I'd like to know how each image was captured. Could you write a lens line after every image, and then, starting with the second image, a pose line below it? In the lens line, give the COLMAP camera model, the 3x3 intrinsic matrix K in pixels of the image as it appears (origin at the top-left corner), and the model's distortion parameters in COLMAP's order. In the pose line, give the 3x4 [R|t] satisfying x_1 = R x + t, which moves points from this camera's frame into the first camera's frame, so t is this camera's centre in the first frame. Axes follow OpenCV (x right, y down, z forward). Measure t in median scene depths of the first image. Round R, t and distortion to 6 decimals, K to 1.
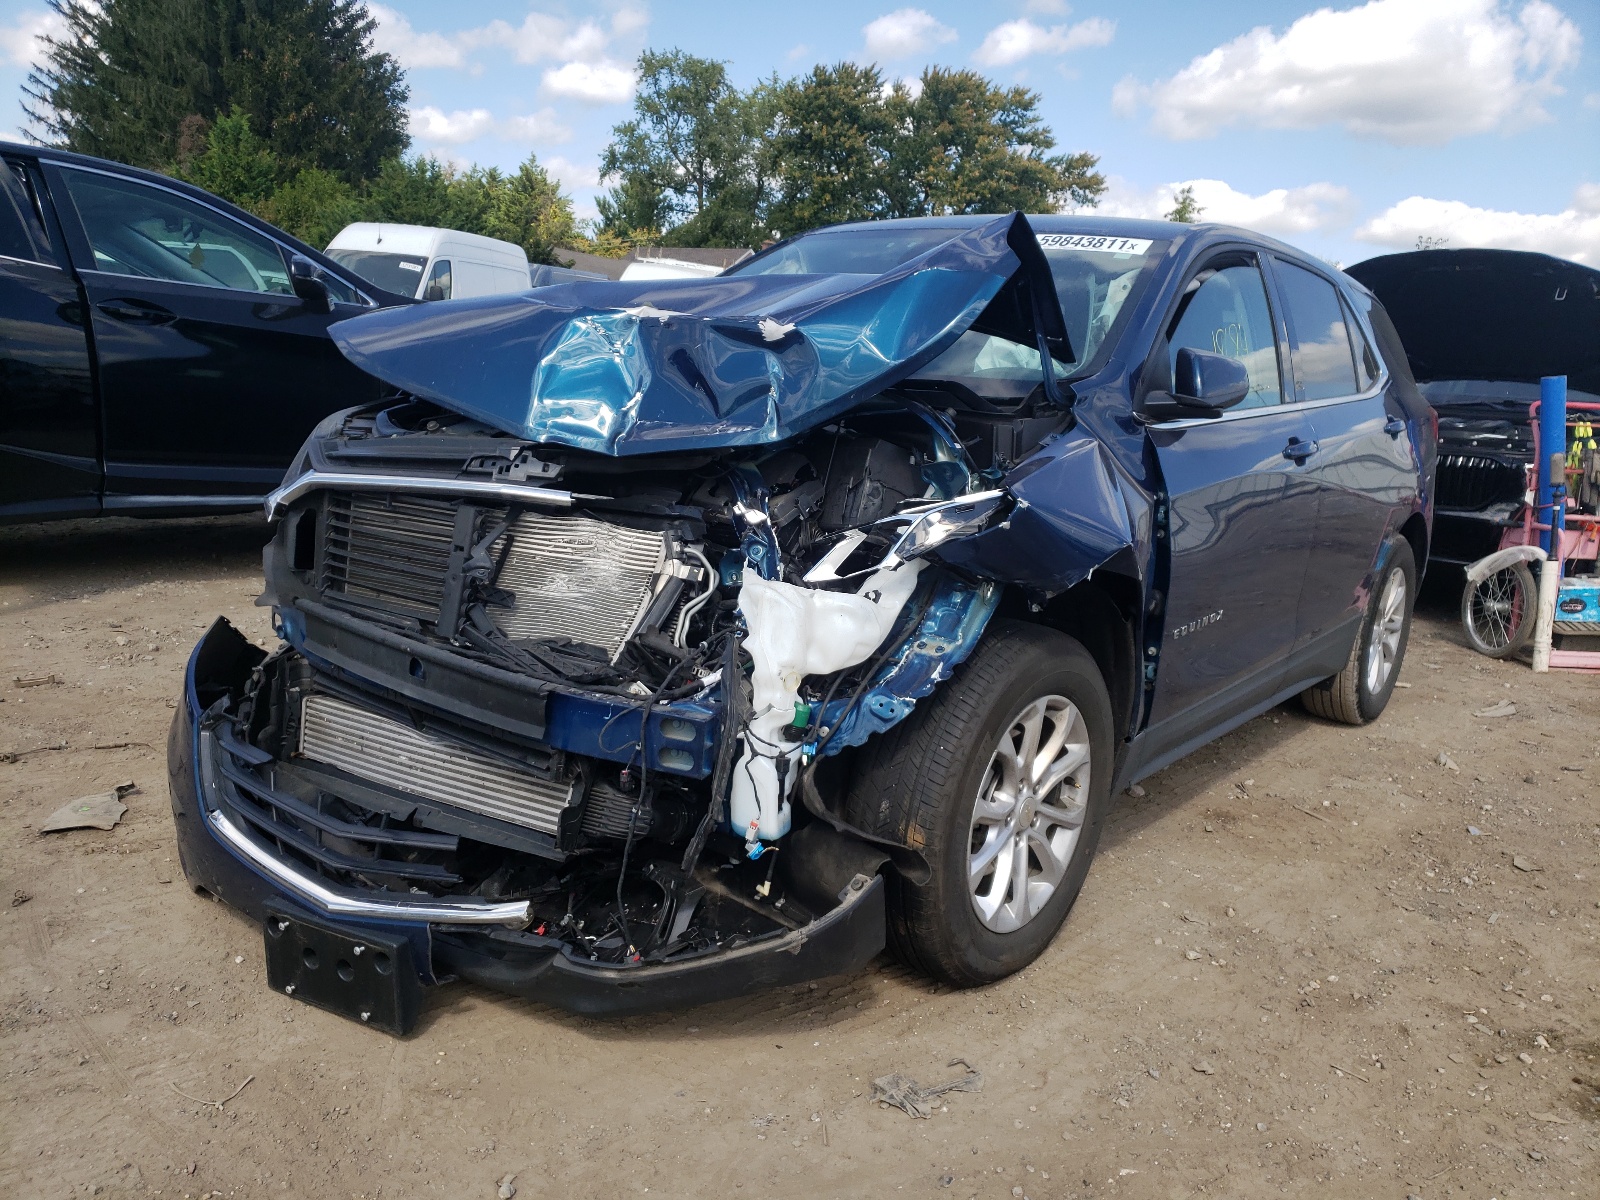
lens RADIAL K [[1276.5, 0, 800.0], [0, 1276.5, 600.0], [0, 0, 1]] dist [0.147674, -0.371706]
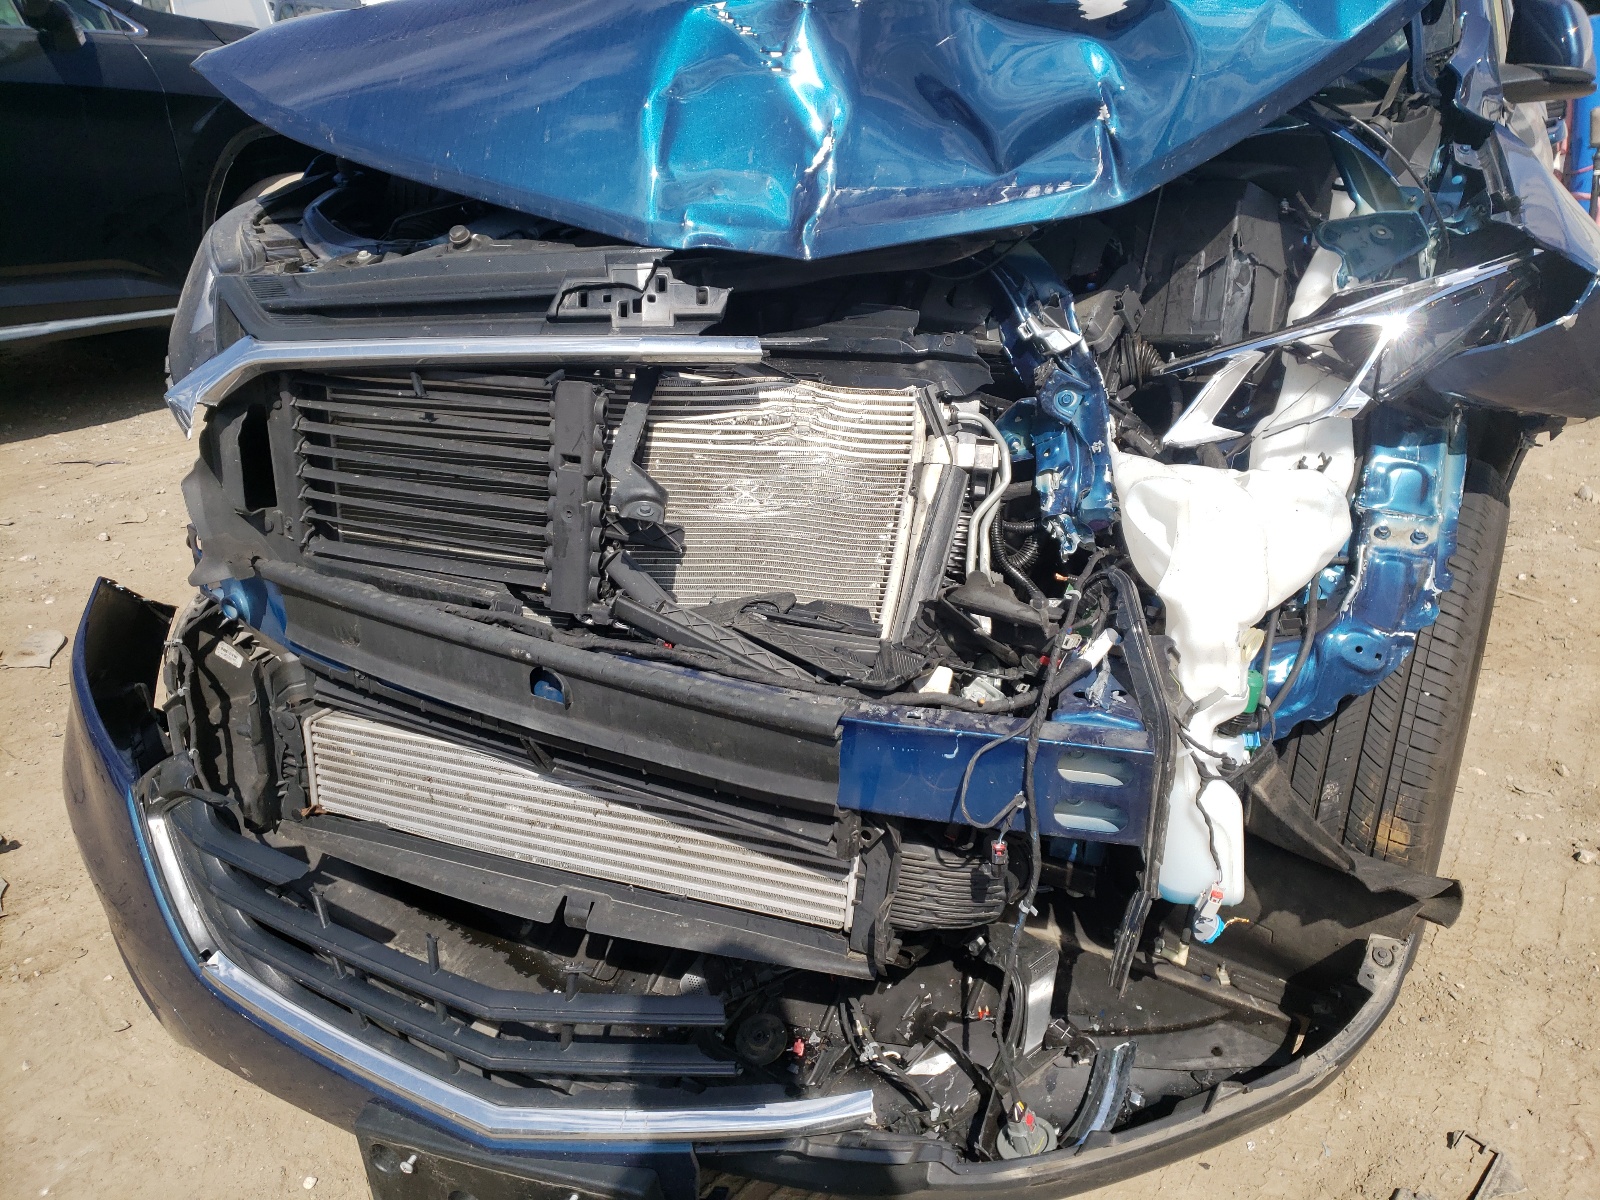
lens RADIAL K [[1276.5, 0, 800.0], [0, 1276.5, 600.0], [0, 0, 1]] dist [0.147674, -0.371706]
pose [[0.980729, -0.139369, 0.136917, -0.250501], [0.106680, 0.969118, 0.222326, -0.094510], [-0.163674, -0.203436, 0.965311, 0.424810]]
